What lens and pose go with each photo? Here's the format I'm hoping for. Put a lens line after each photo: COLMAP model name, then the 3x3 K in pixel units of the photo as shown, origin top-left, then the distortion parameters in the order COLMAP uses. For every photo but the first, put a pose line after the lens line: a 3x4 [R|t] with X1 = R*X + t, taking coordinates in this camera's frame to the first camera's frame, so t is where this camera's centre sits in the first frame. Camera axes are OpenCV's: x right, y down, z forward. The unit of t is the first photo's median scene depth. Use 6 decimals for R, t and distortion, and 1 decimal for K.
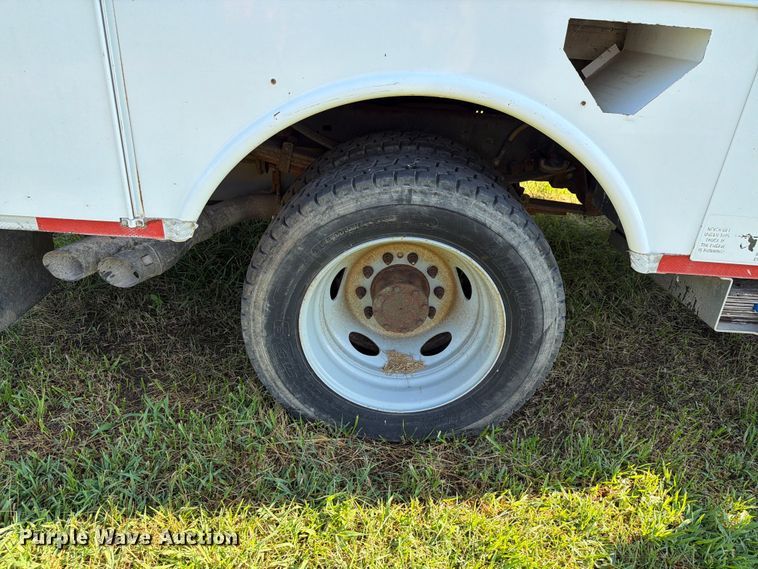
lens RADIAL K [[528.4, 0, 378.4], [0, 528.4, 288.0], [0, 0, 1]] dist [0.074270, -0.099606]
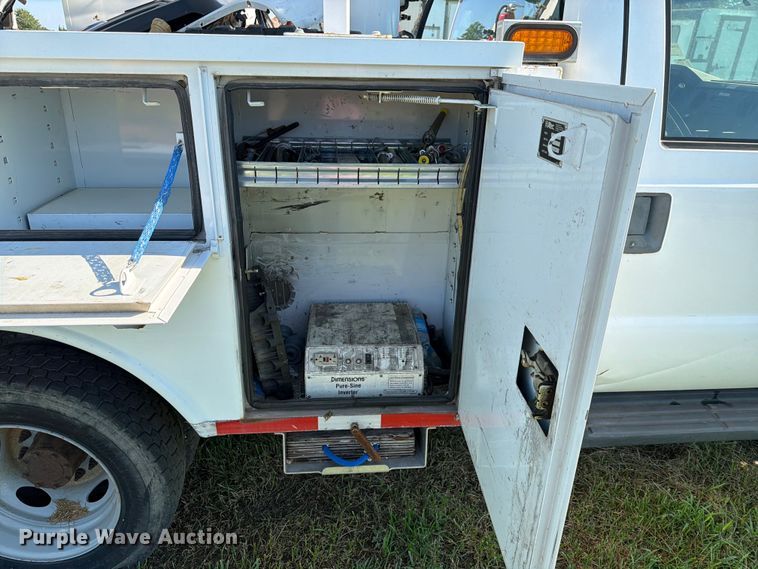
lens RADIAL K [[528.4, 0, 378.4], [0, 528.4, 288.0], [0, 0, 1]] dist [0.074270, -0.099606]
pose [[0.994997, -0.075291, 0.065671, 0.772534], [0.079853, 0.994356, -0.069853, -0.231475], [-0.060041, 0.074748, 0.995393, -0.242622]]
